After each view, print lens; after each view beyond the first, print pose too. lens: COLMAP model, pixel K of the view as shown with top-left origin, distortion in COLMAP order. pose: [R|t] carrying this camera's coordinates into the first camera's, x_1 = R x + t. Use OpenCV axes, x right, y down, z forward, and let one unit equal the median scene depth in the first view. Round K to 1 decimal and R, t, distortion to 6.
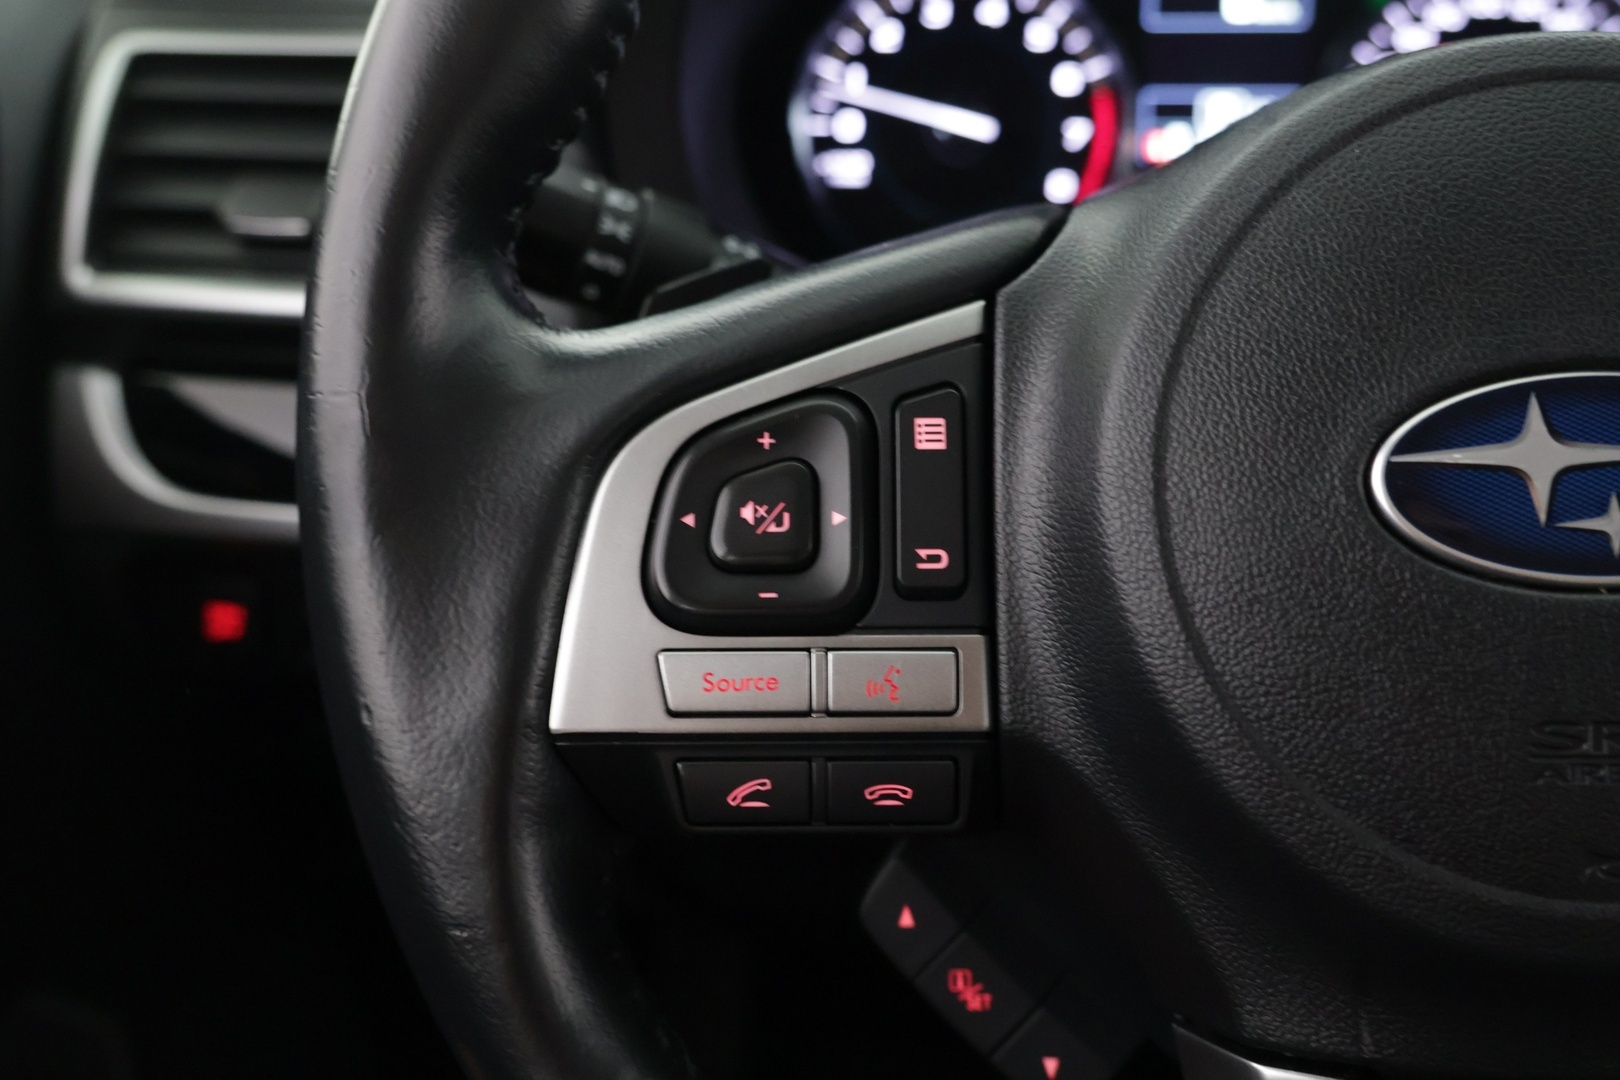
lens RADIAL K [[1580.2, 0, 820.9], [0, 1580.2, 536.5], [0, 0, 1]] dist [-0.014470, 0.000000]
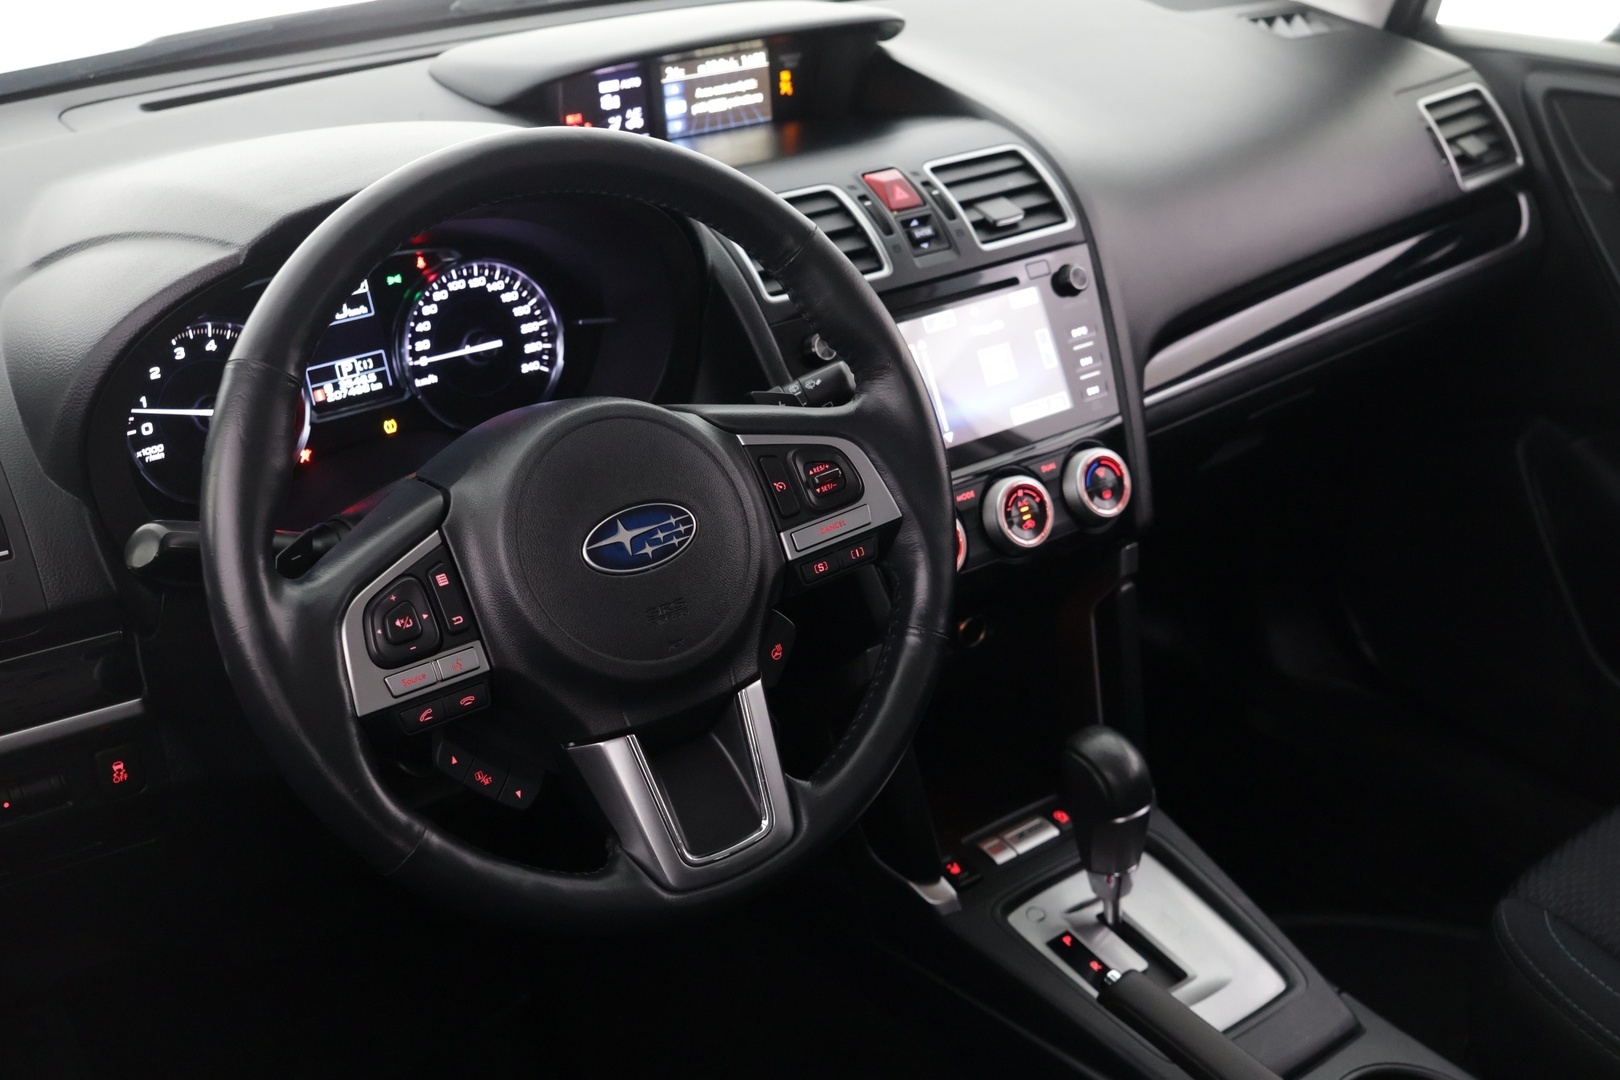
lens RADIAL K [[1897.2, 0, 823.1], [0, 1897.2, 528.5], [0, 0, 1]] dist [-0.003662, 0.000000]
pose [[0.753006, -0.260185, 0.604389, -1.513473], [0.278424, 0.958214, 0.065617, -0.192428], [-0.596206, 0.118866, 0.793983, -2.248507]]
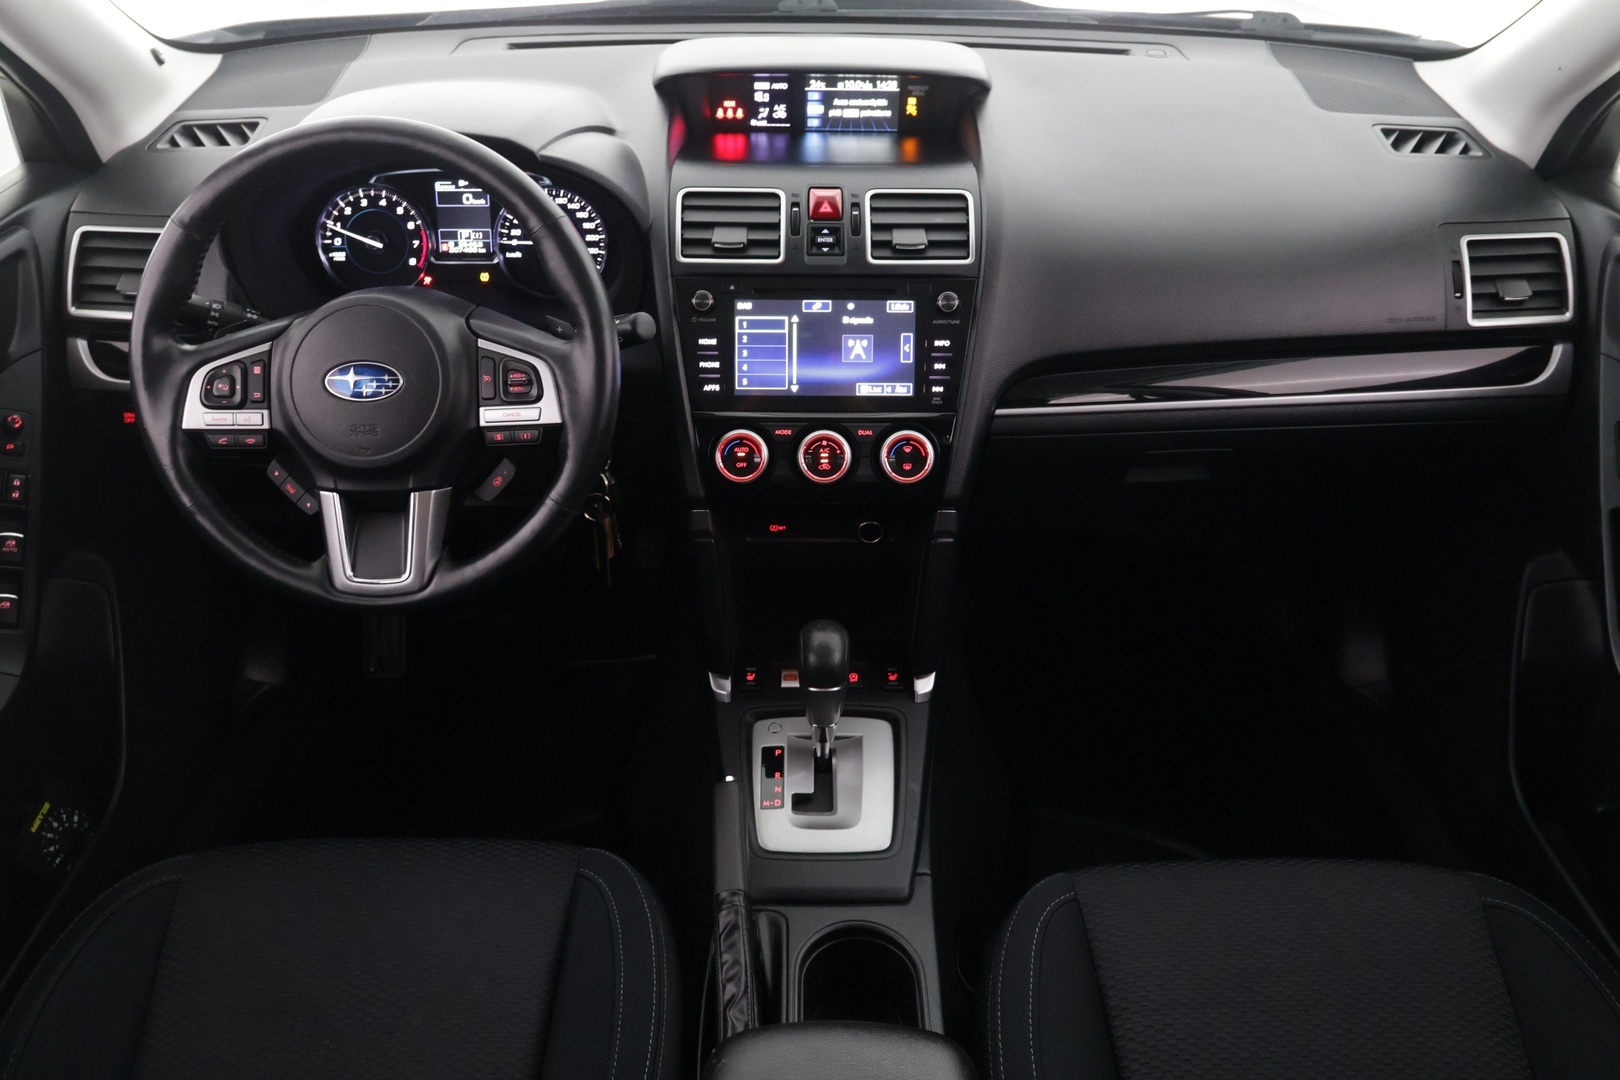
lens RADIAL K [[1362.4, 0, 807.5], [0, 1362.4, 536.9], [0, 0, 1]] dist [-0.049823, 0.063714]
pose [[0.996654, -0.002395, 0.081705, 1.478925], [-0.008553, 0.991027, 0.133386, -0.129456], [-0.081292, -0.133639, 0.987690, -3.515332]]
